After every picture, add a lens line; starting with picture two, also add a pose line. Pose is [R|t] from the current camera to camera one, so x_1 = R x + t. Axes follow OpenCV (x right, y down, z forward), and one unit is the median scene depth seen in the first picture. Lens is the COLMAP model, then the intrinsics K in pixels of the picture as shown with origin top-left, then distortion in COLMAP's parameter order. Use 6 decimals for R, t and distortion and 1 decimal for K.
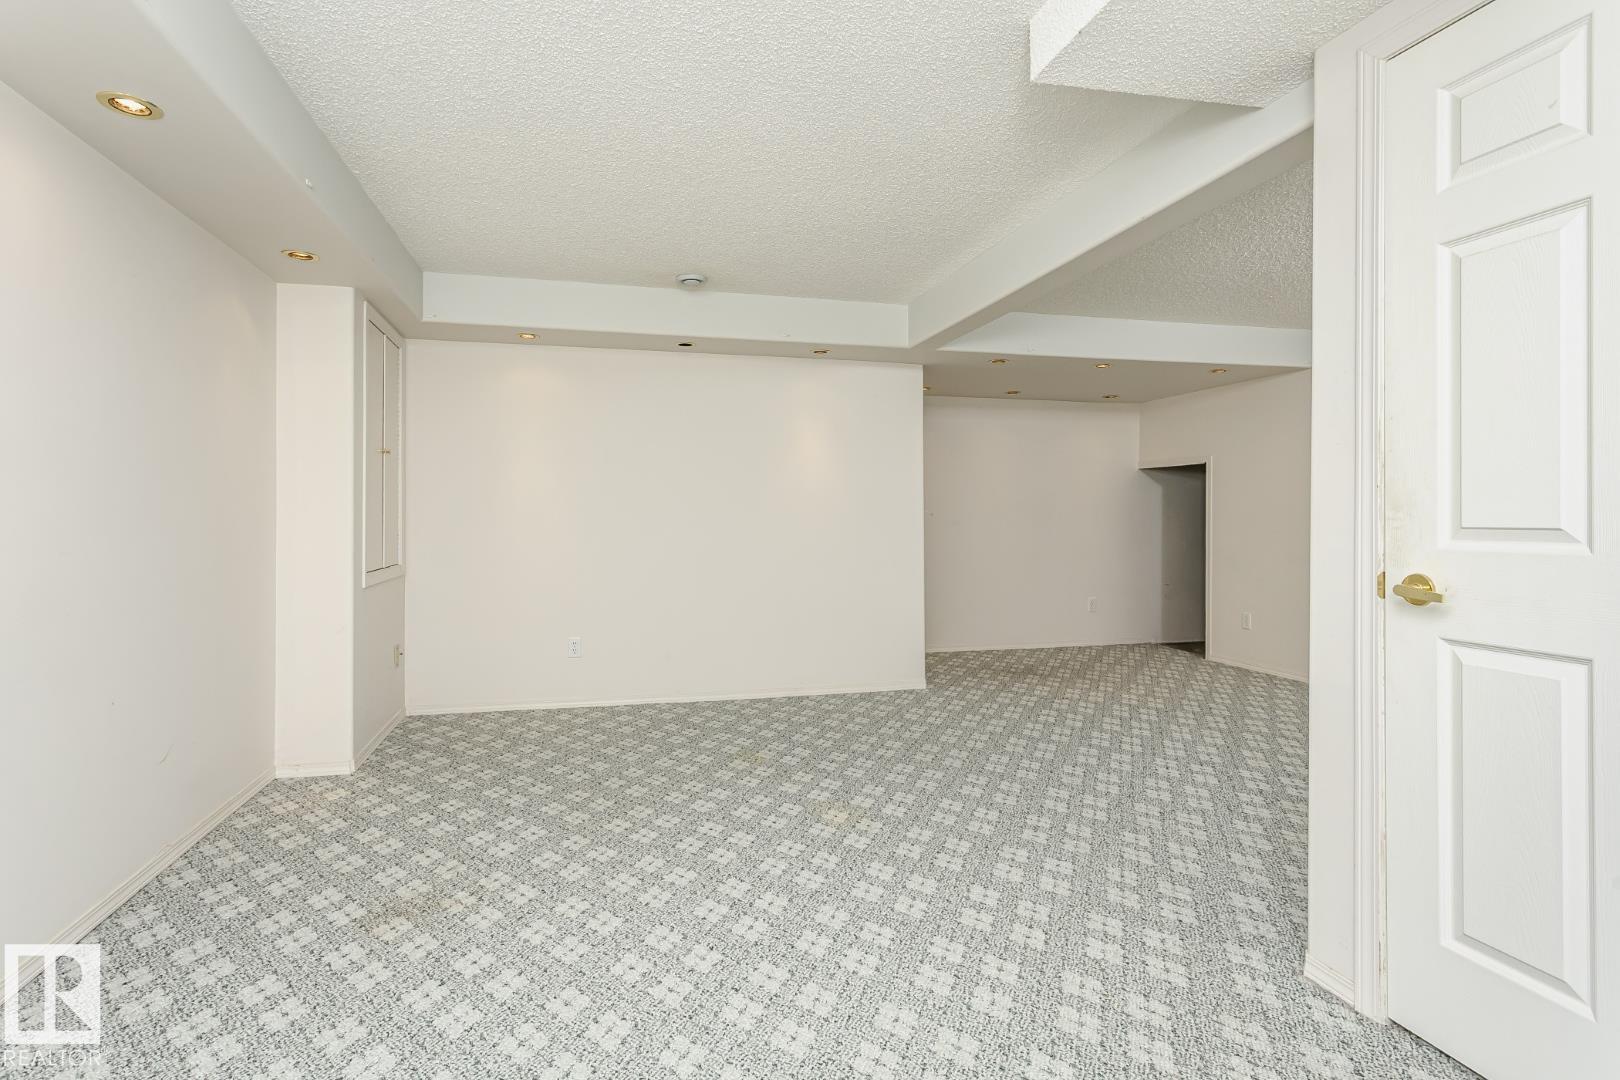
lens RADIAL K [[783.3, 0, 786.3], [0, 783.3, 515.5], [0, 0, 1]] dist [-0.002008, 0.001820]
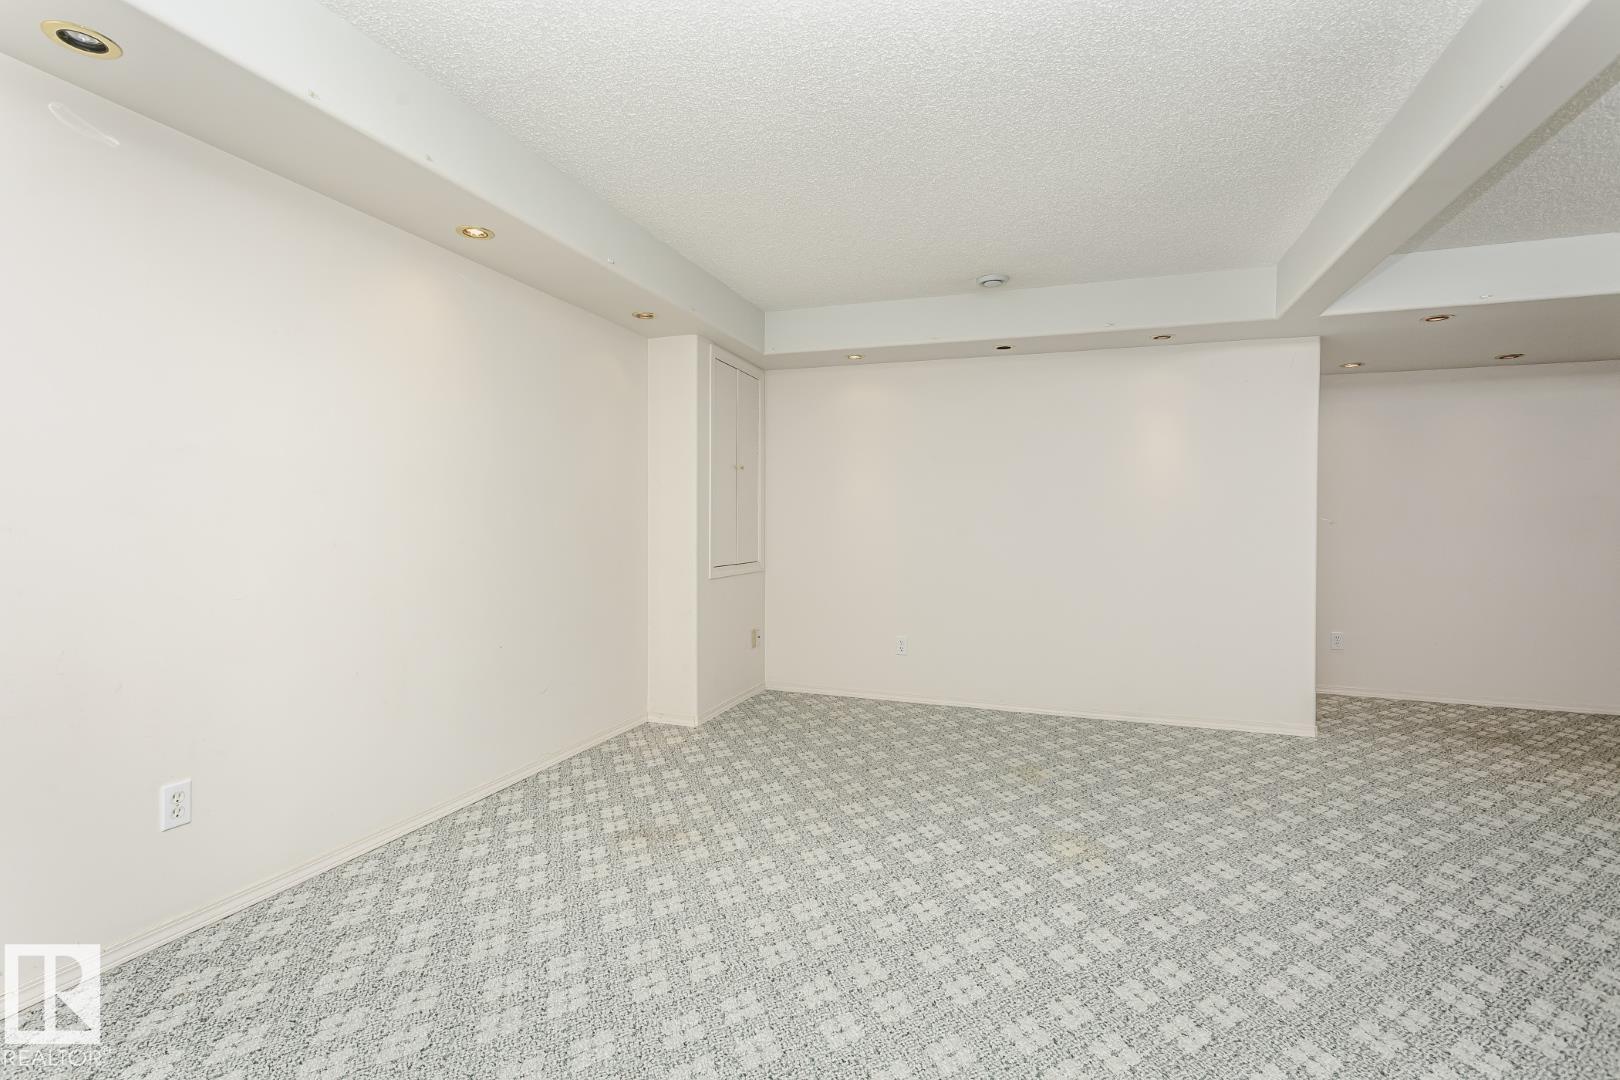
lens RADIAL K [[764.8, 0, 797.5], [0, 764.8, 541.8], [0, 0, 1]] dist [0.004095, 0.000807]
pose [[0.839389, 0.018510, -0.543216, 0.245616], [-0.006122, 0.999679, 0.024603, 0.003618], [0.543497, -0.017326, 0.839232, 0.071367]]
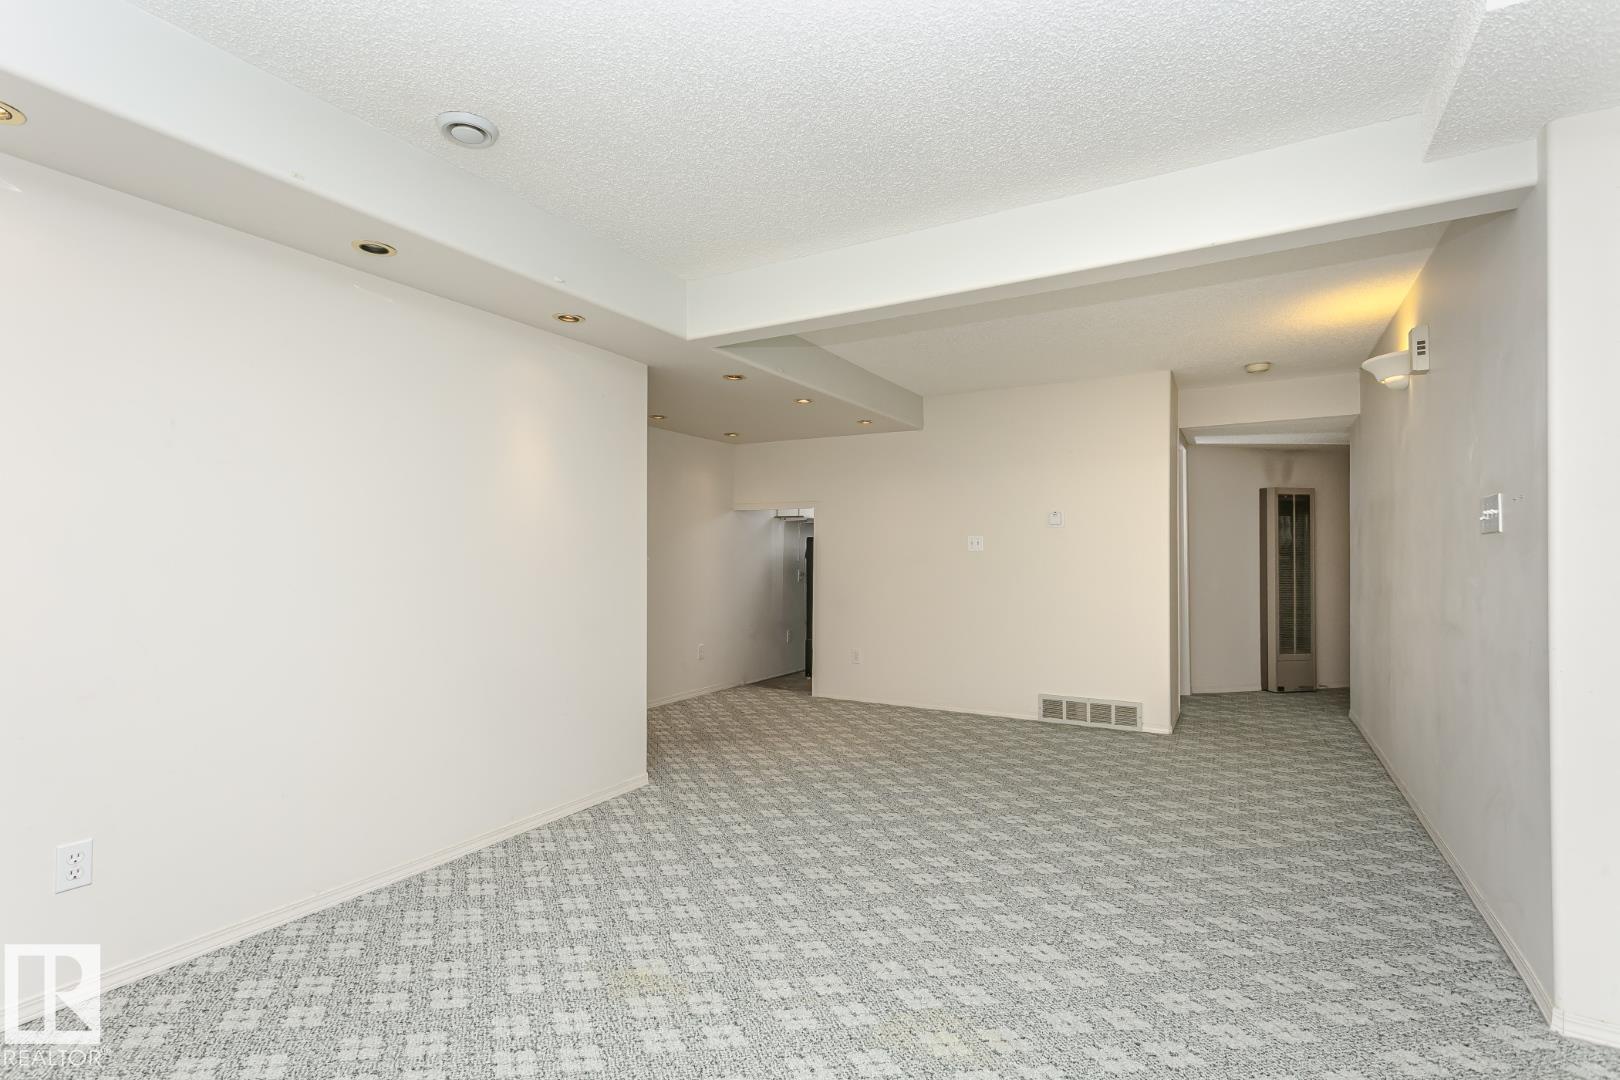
lens RADIAL K [[763.7, 0, 800.6], [0, 763.7, 570.0], [0, 0, 1]] dist [0.005758, 0.000799]
pose [[0.699212, -0.012061, 0.714813, -0.406620], [-0.004941, 0.999752, 0.021701, -0.014190], [-0.714897, -0.018705, 0.698979, 0.578059]]
